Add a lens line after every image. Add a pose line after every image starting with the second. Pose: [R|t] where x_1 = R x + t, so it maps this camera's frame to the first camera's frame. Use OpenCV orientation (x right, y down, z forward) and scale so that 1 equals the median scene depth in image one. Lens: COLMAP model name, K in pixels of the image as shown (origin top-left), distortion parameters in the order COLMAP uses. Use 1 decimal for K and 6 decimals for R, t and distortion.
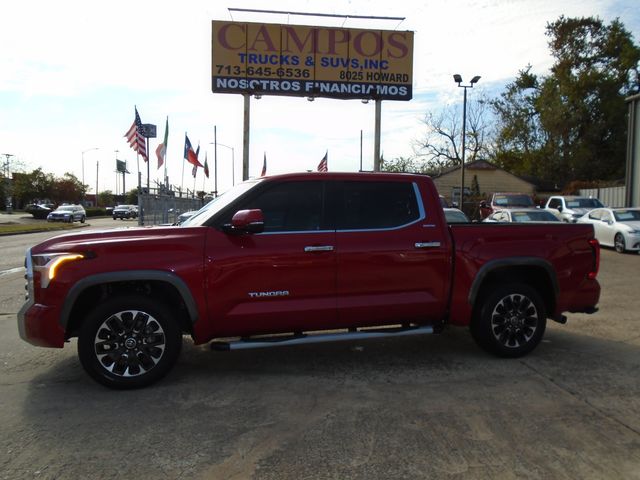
lens RADIAL K [[490.3, 0, 318.0], [0, 490.3, 239.1], [0, 0, 1]] dist [-0.023585, 0.013647]
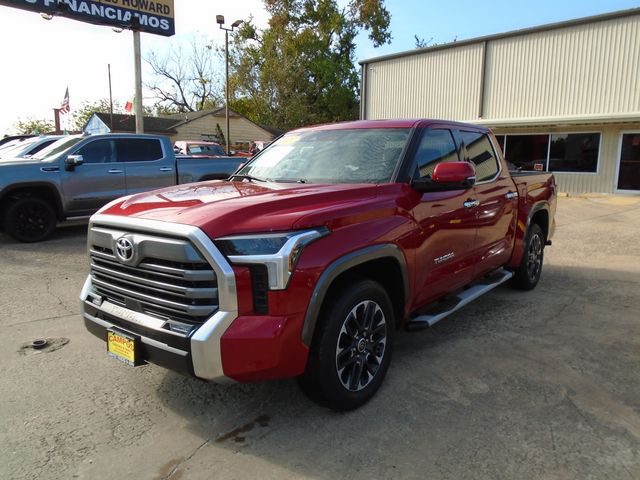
lens RADIAL K [[490.3, 0, 319.3], [0, 490.3, 239.7], [0, 0, 1]] dist [-0.023585, 0.013647]
pose [[0.811014, -0.093880, 0.577445, -0.152205], [0.031632, 0.992633, 0.116954, -0.005967], [-0.584171, -0.076586, 0.808009, 0.081146]]
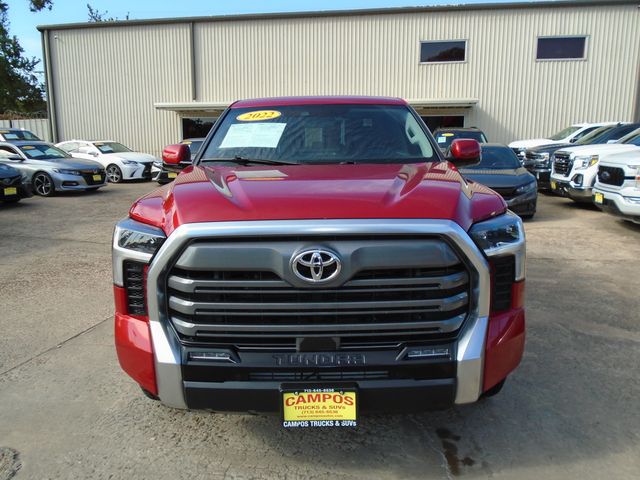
lens RADIAL K [[490.3, 0, 318.3], [0, 490.3, 240.6], [0, 0, 1]] dist [-0.023585, 0.013647]
pose [[0.276102, -0.191406, 0.941877, -0.199319], [0.062084, 0.981475, 0.181254, -0.010286], [-0.959121, 0.008431, 0.282870, 0.184603]]
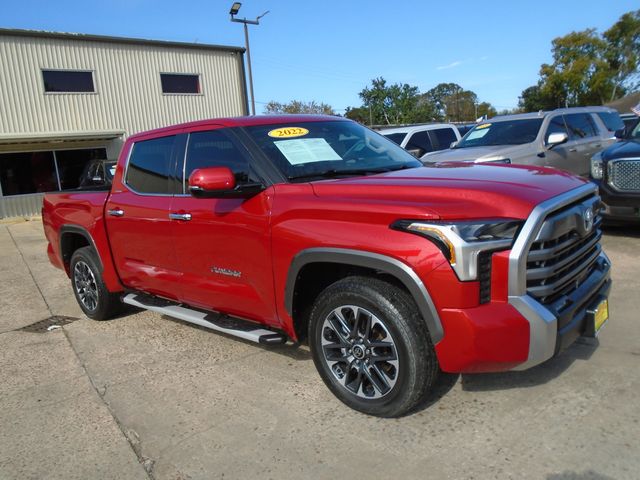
lens RADIAL K [[490.3, 0, 320.7], [0, 490.3, 240.8], [0, 0, 1]] dist [-0.023585, 0.013647]
pose [[-0.539339, -0.100628, 0.836054, -0.135332], [0.132650, 0.970286, 0.202357, -0.059632], [-0.831575, 0.220042, -0.509965, 0.974335]]
